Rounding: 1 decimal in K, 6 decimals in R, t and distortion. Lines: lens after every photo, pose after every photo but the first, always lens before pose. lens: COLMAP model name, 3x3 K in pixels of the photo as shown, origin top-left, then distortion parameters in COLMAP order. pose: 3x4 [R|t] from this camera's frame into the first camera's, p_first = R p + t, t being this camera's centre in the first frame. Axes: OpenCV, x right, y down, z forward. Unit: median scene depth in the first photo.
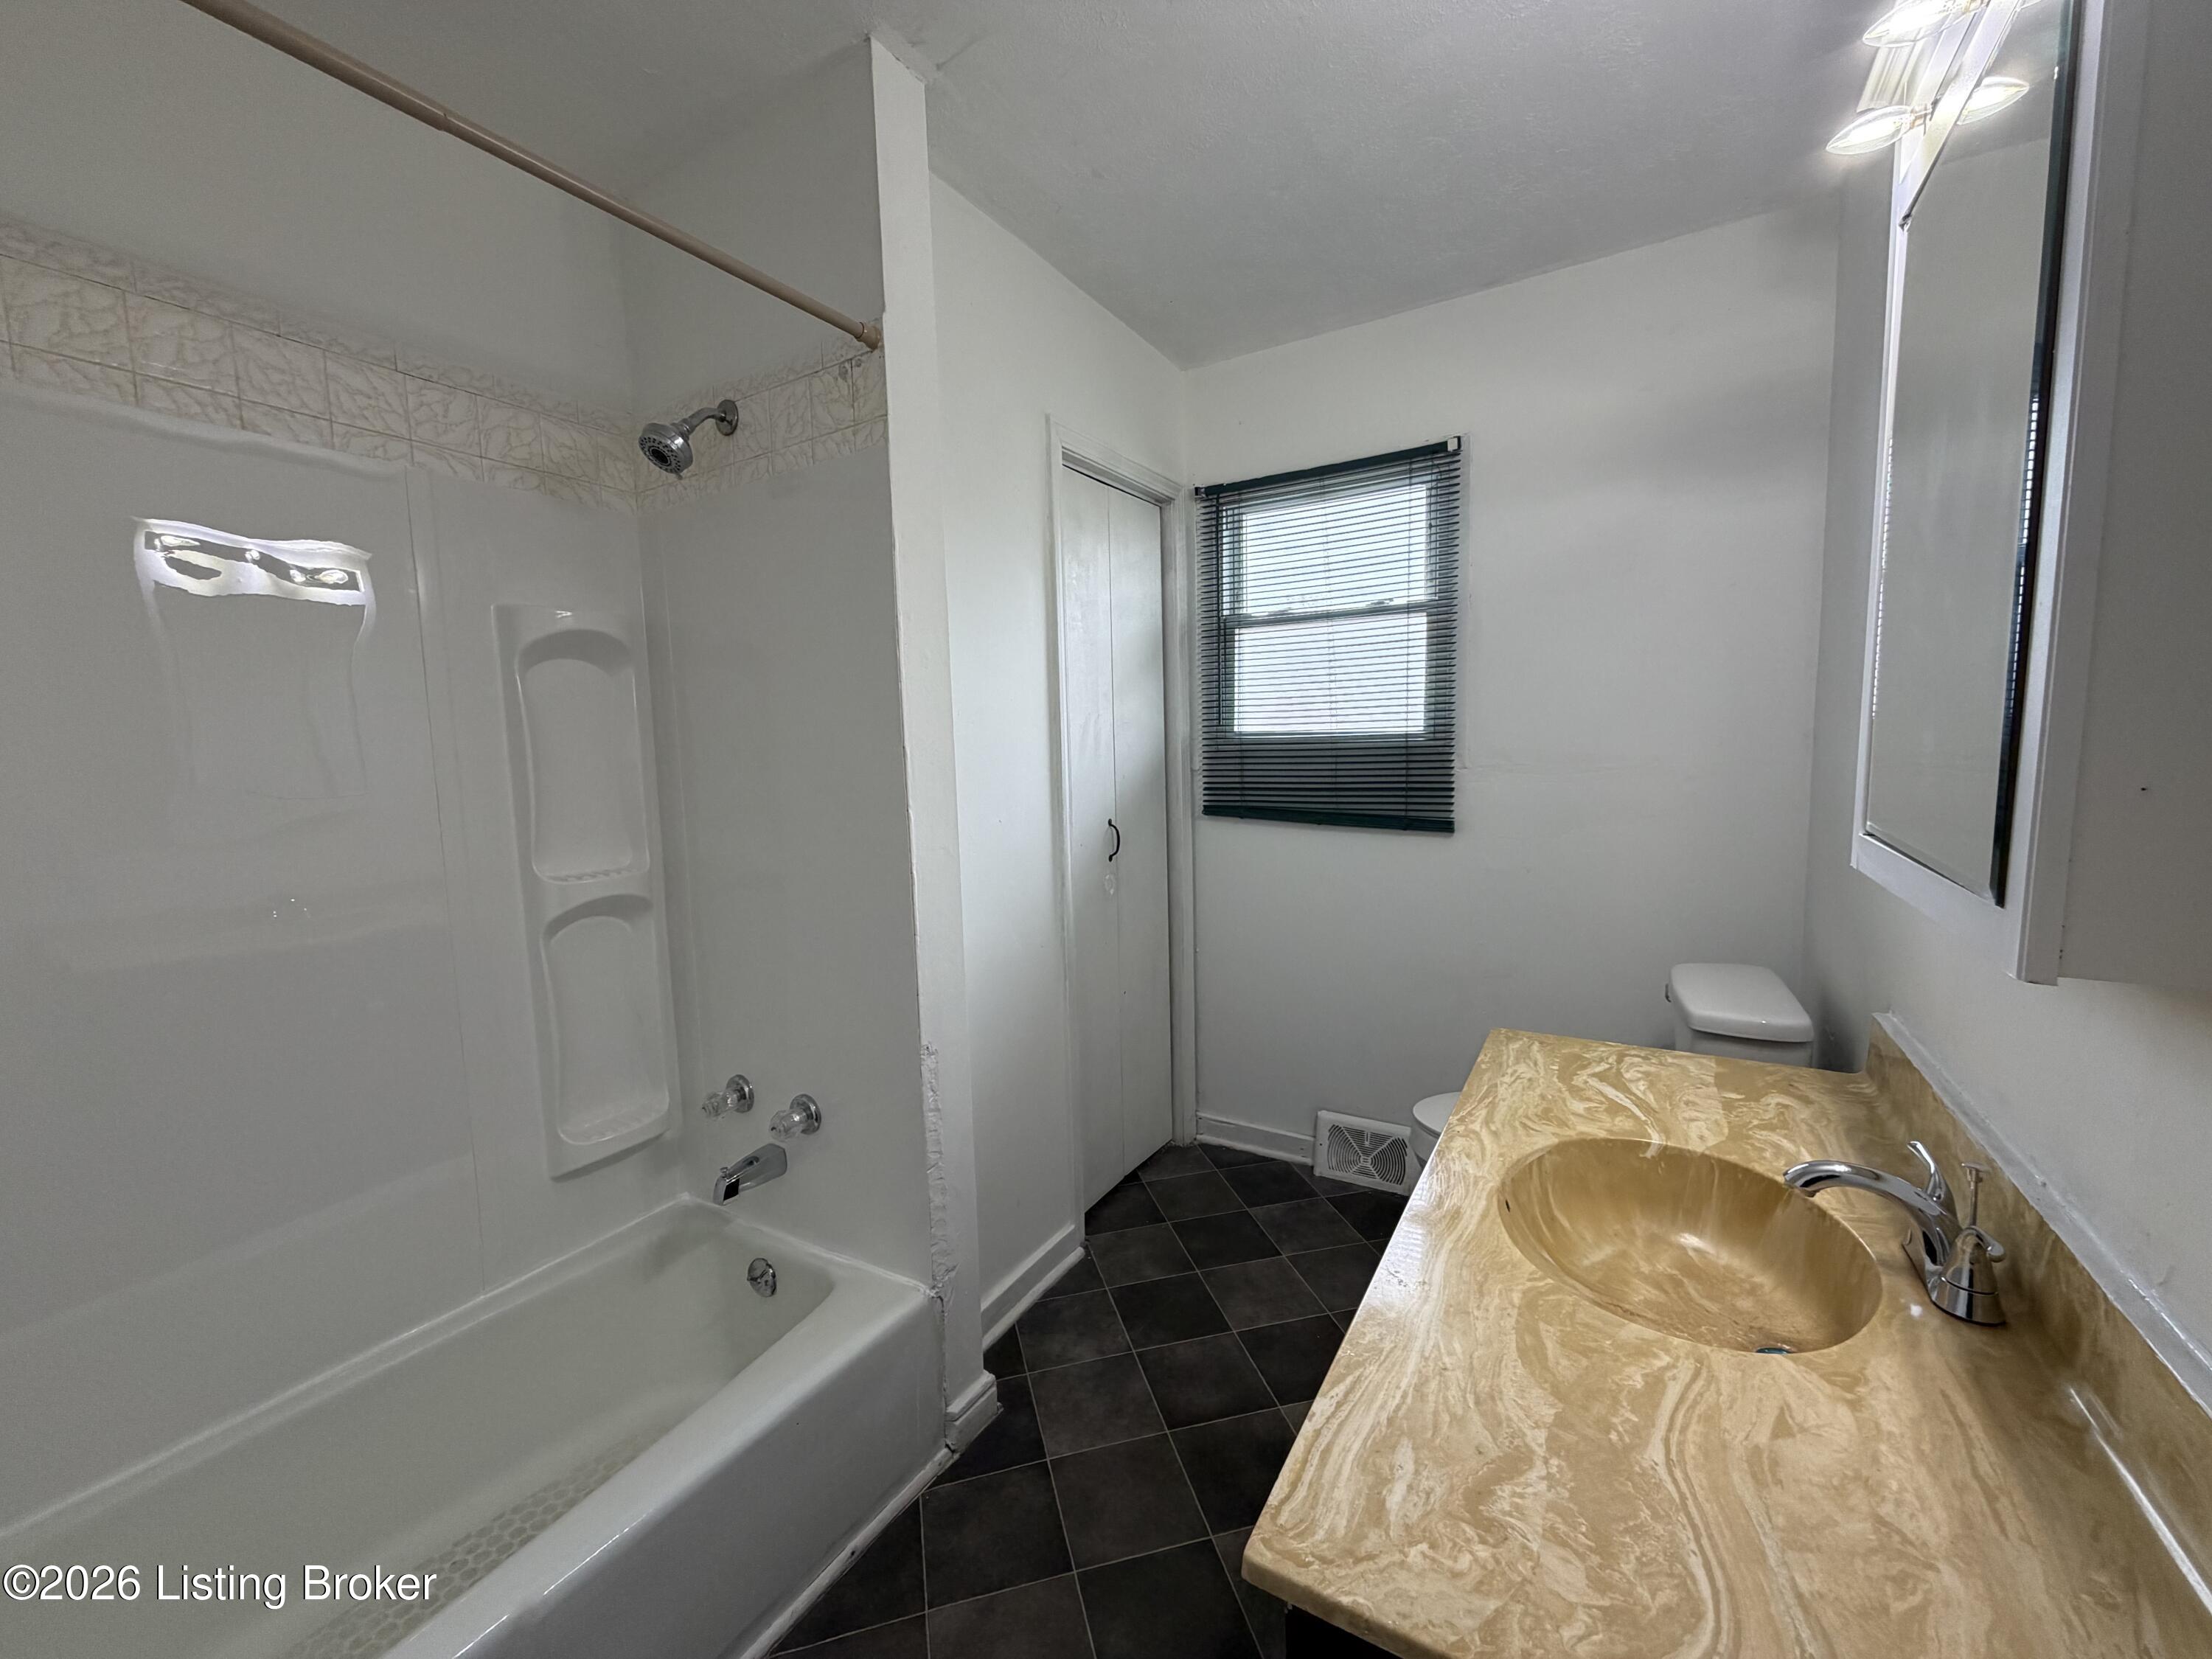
lens RADIAL K [[880.6, 0, 1102.0], [0, 880.6, 834.8], [0, 0, 1]] dist [-0.001664, -0.000139]
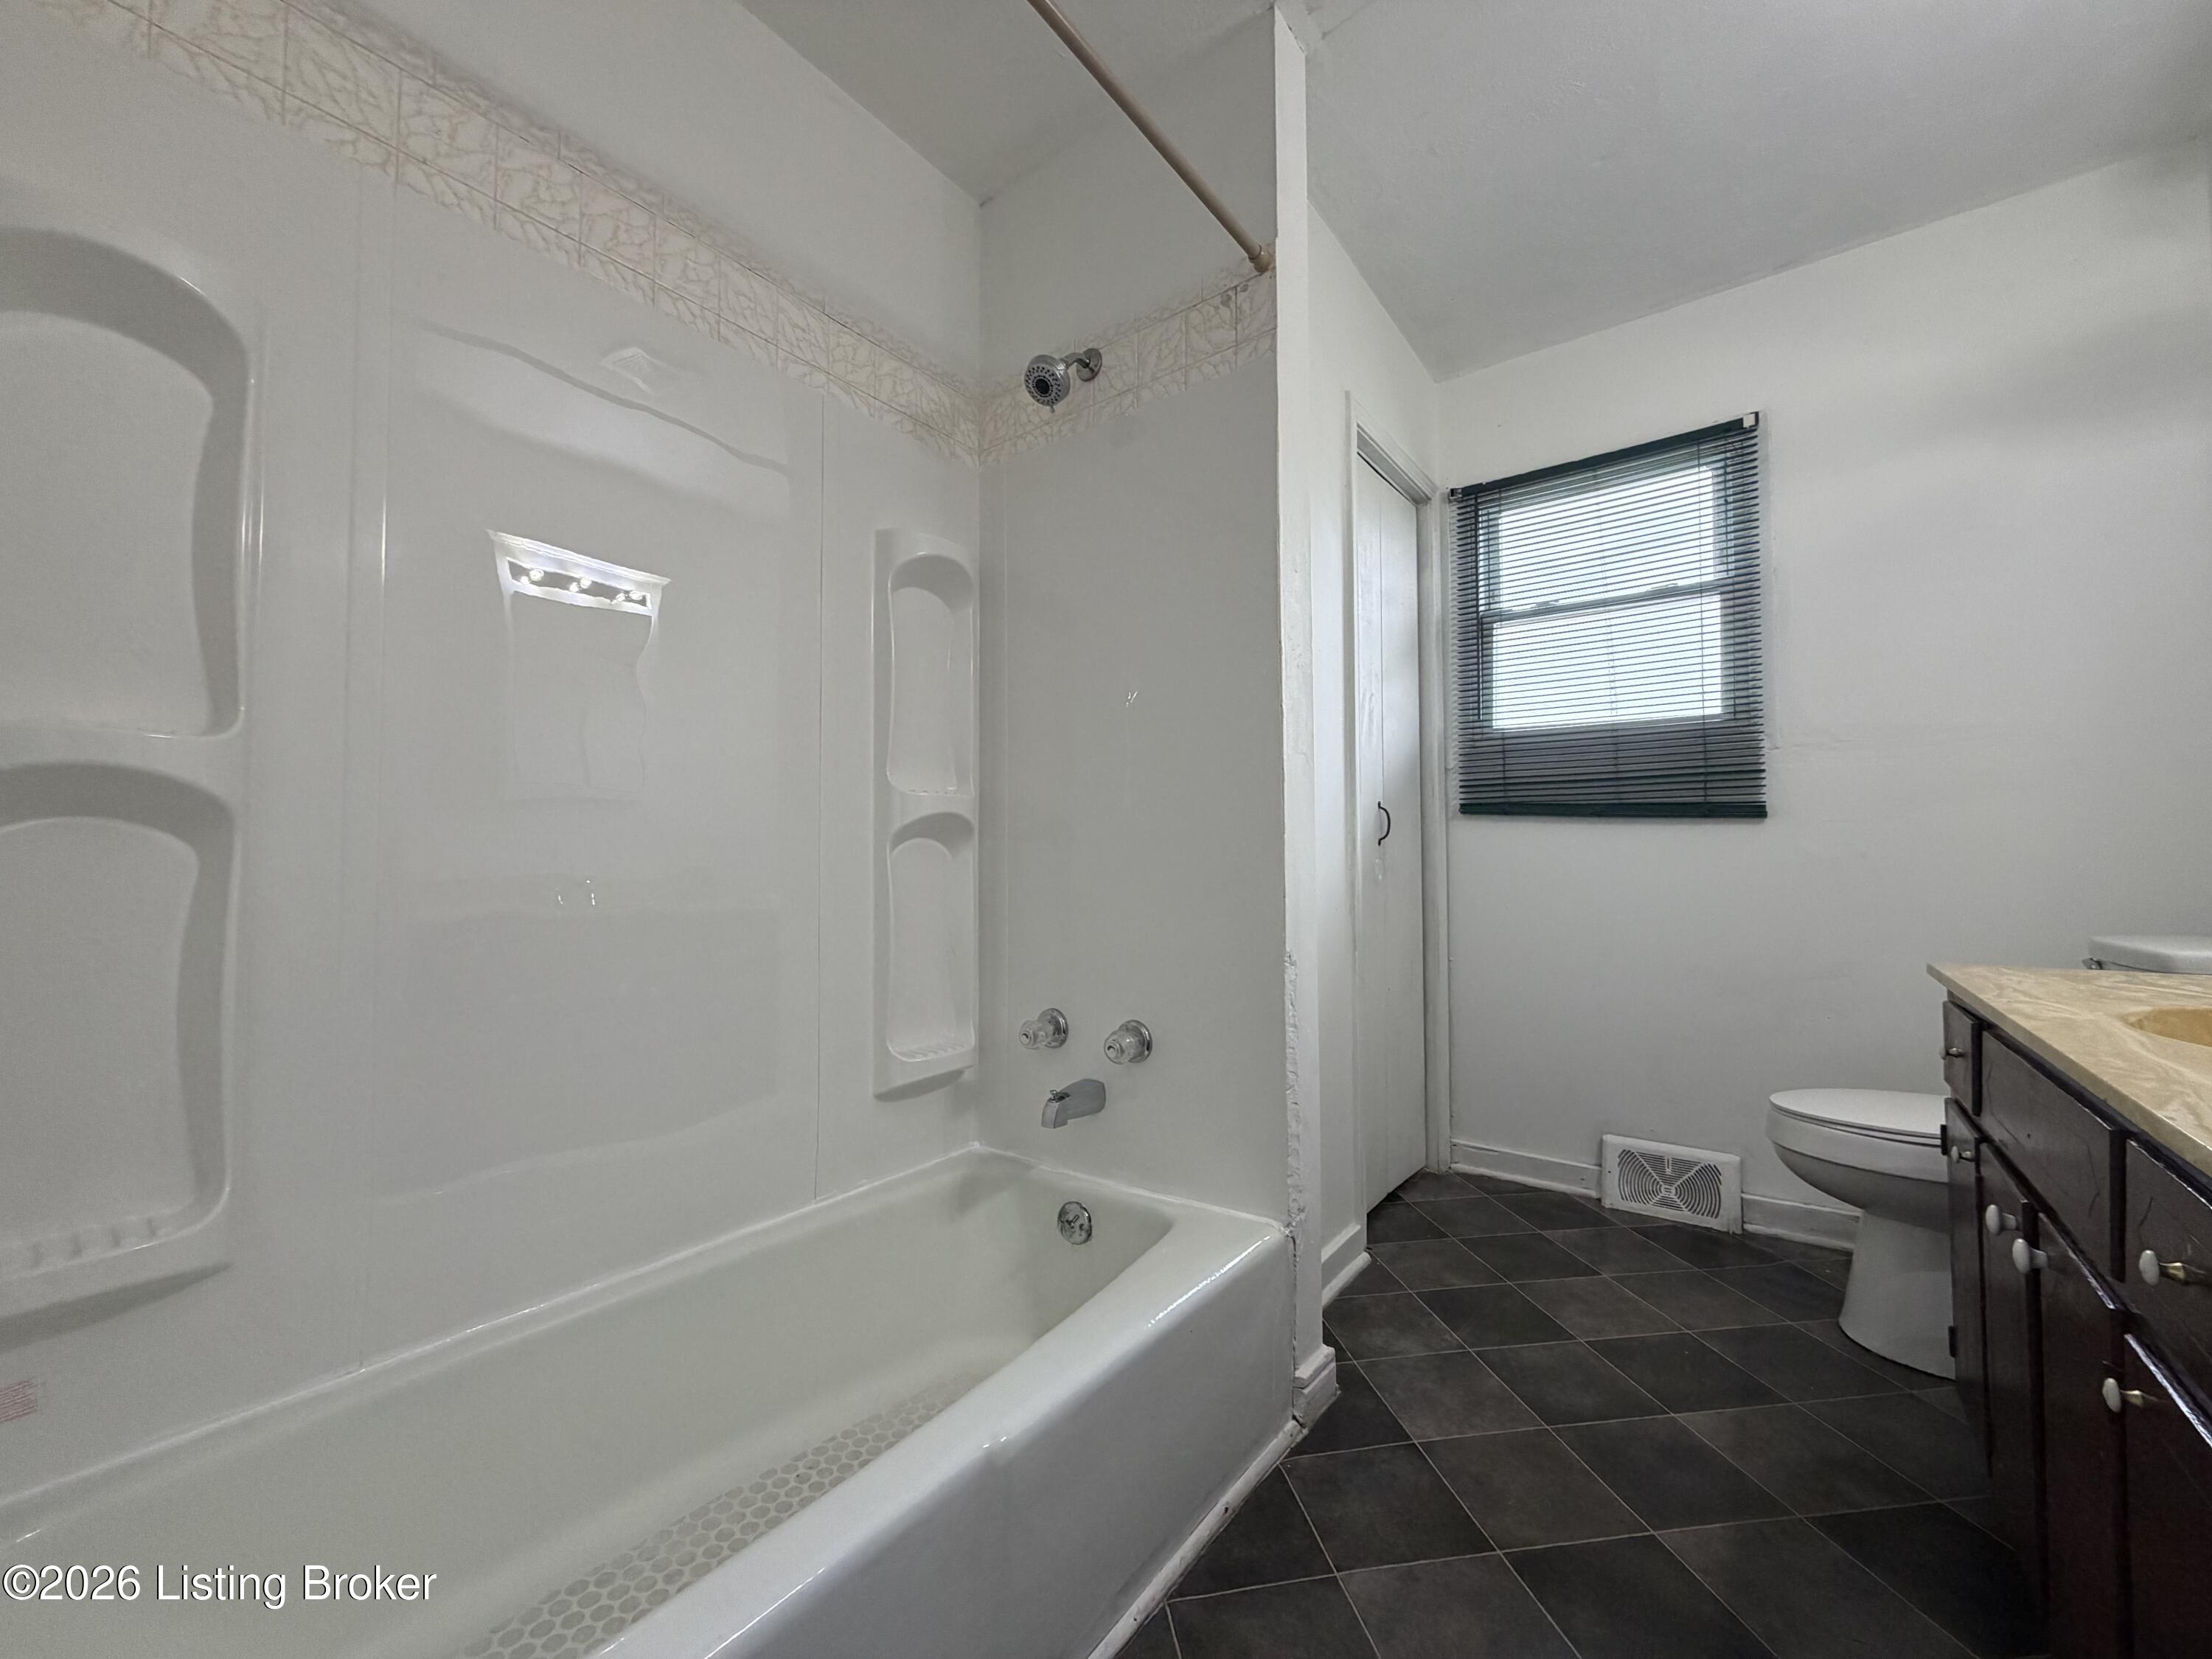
lens RADIAL K [[881.1, 0, 1102.3], [0, 881.1, 835.1], [0, 0, 1]] dist [-0.000683, -0.000322]
pose [[0.994144, 0.019338, -0.106315, -0.259629], [-0.032940, 0.991263, -0.127718, 0.207600], [0.102916, 0.130472, 0.986096, 0.019029]]
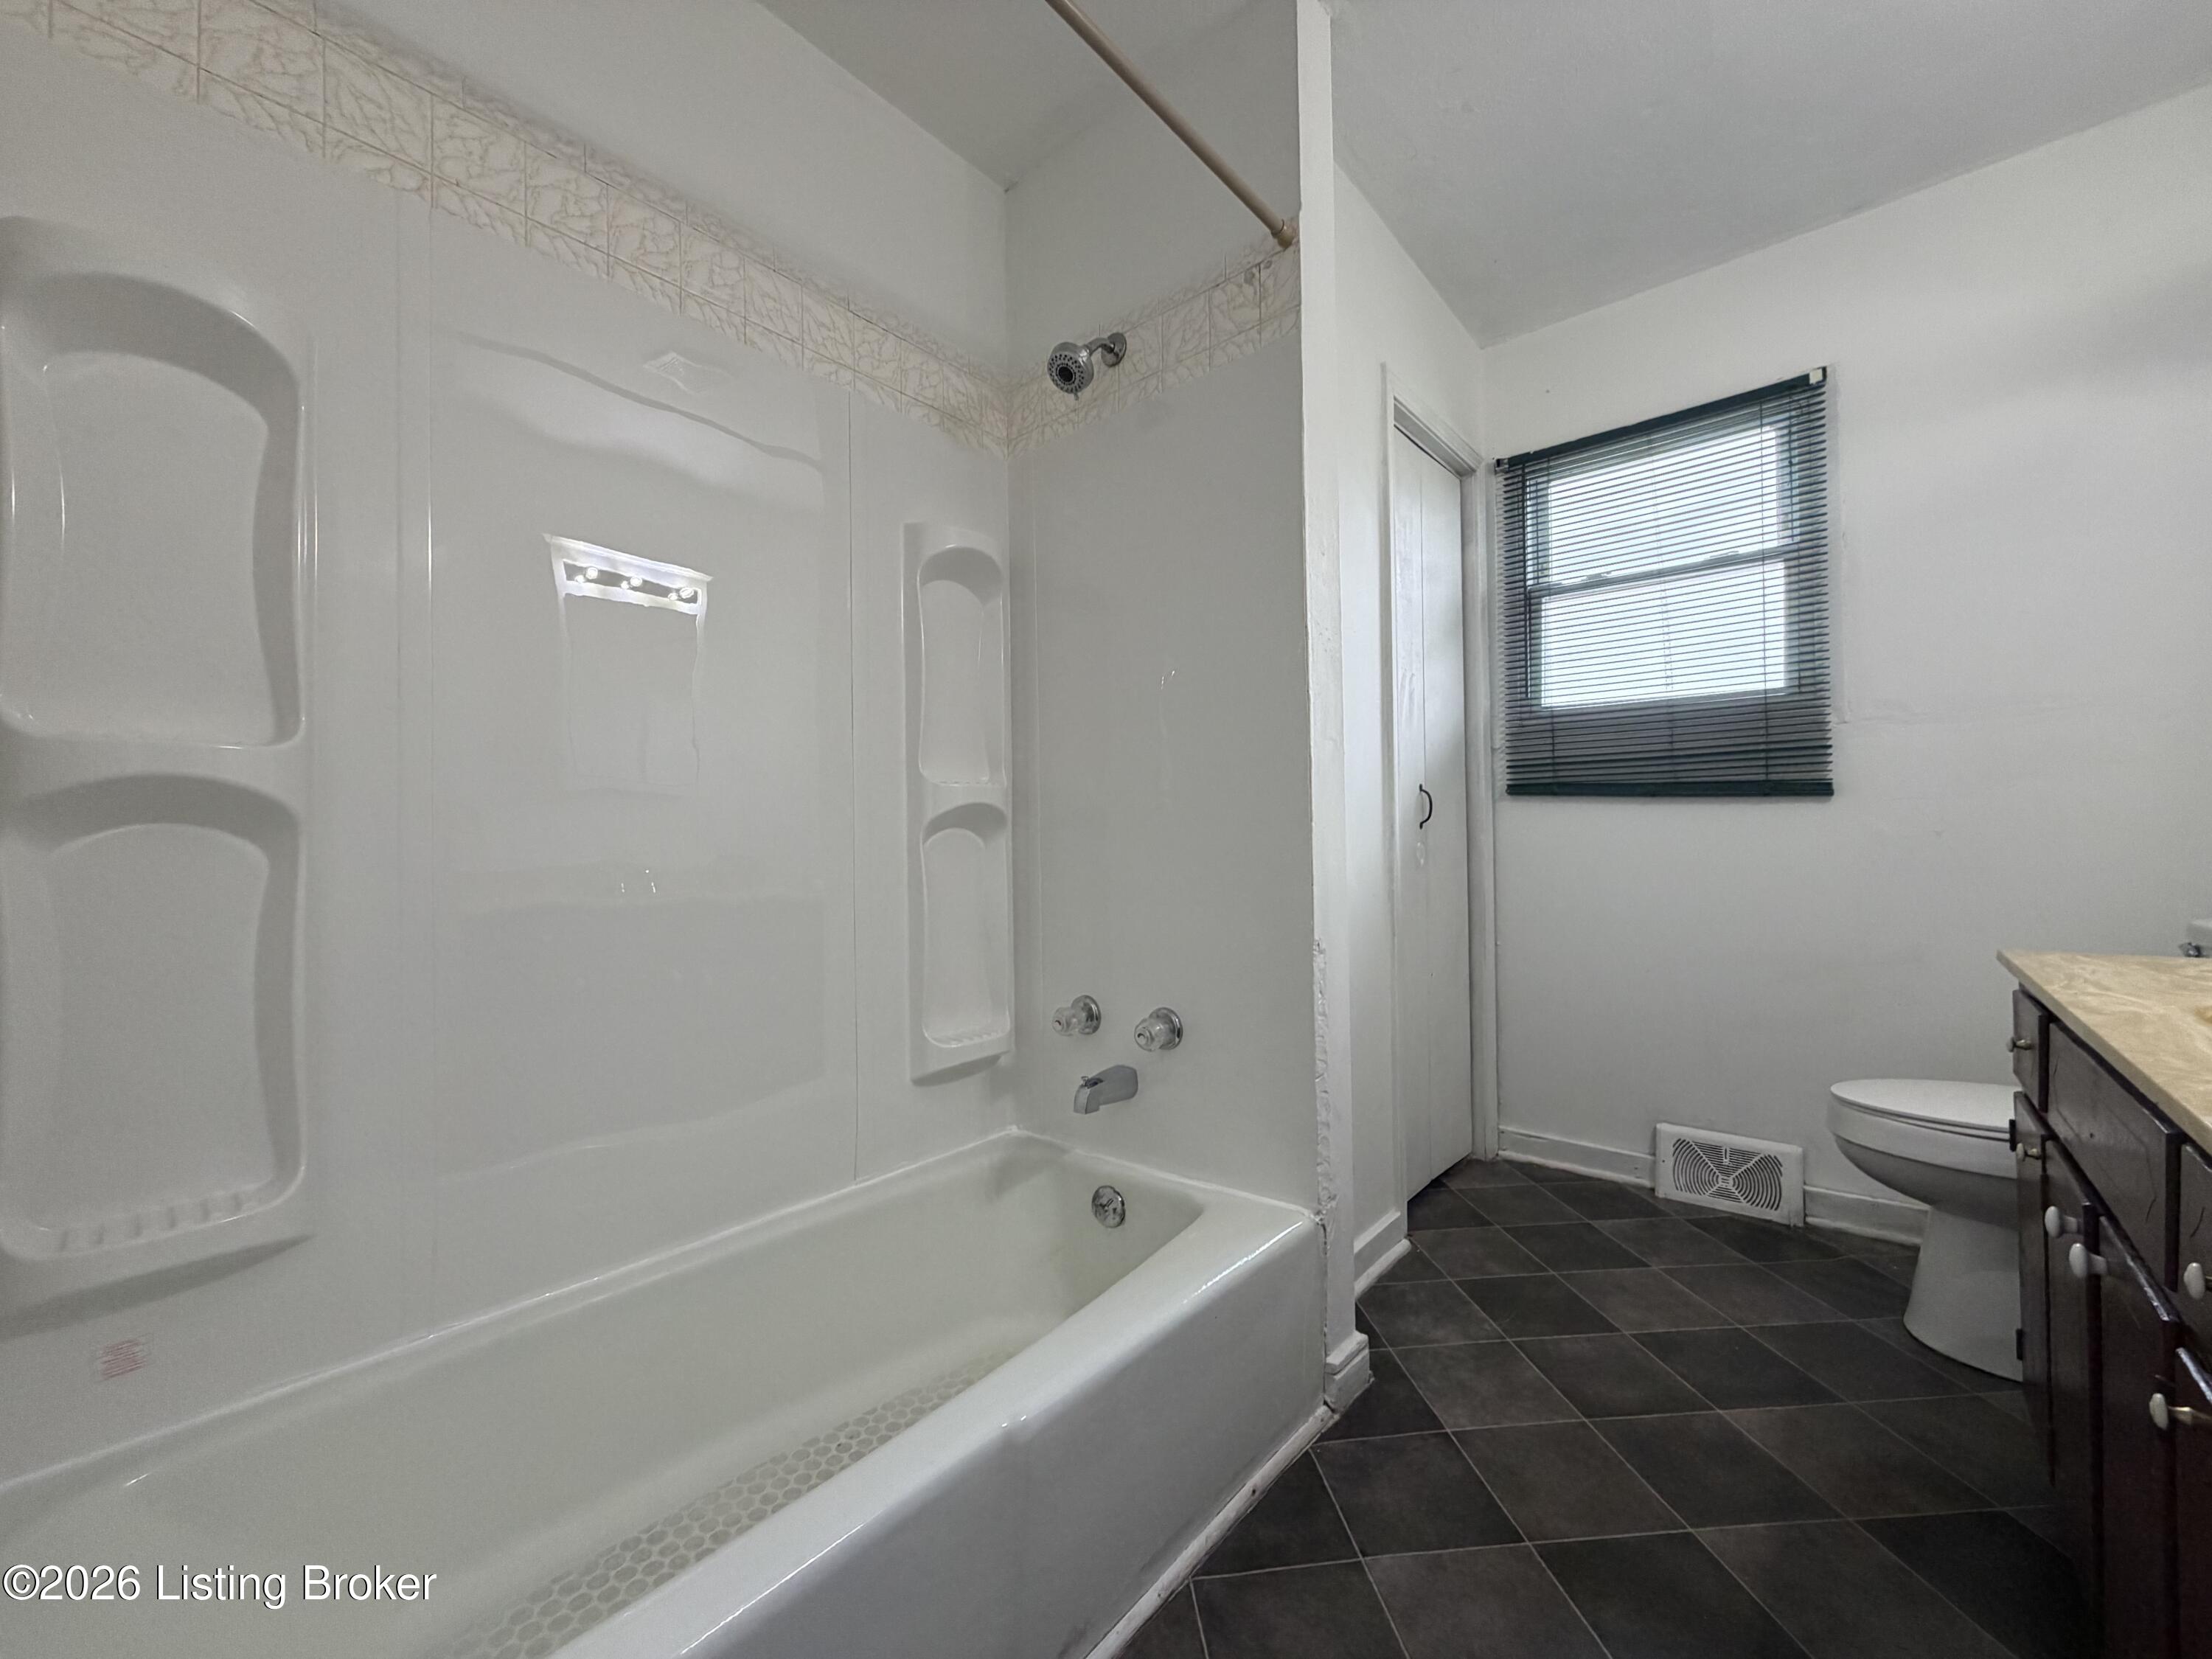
lens RADIAL K [[881.1, 0, 1102.3], [0, 881.1, 835.1], [0, 0, 1]] dist [-0.000683, -0.000322]
pose [[0.986024, 0.011077, -0.166232, -0.233732], [-0.028885, 0.994043, -0.105092, 0.199773], [0.164077, 0.108424, 0.980471, 0.018370]]
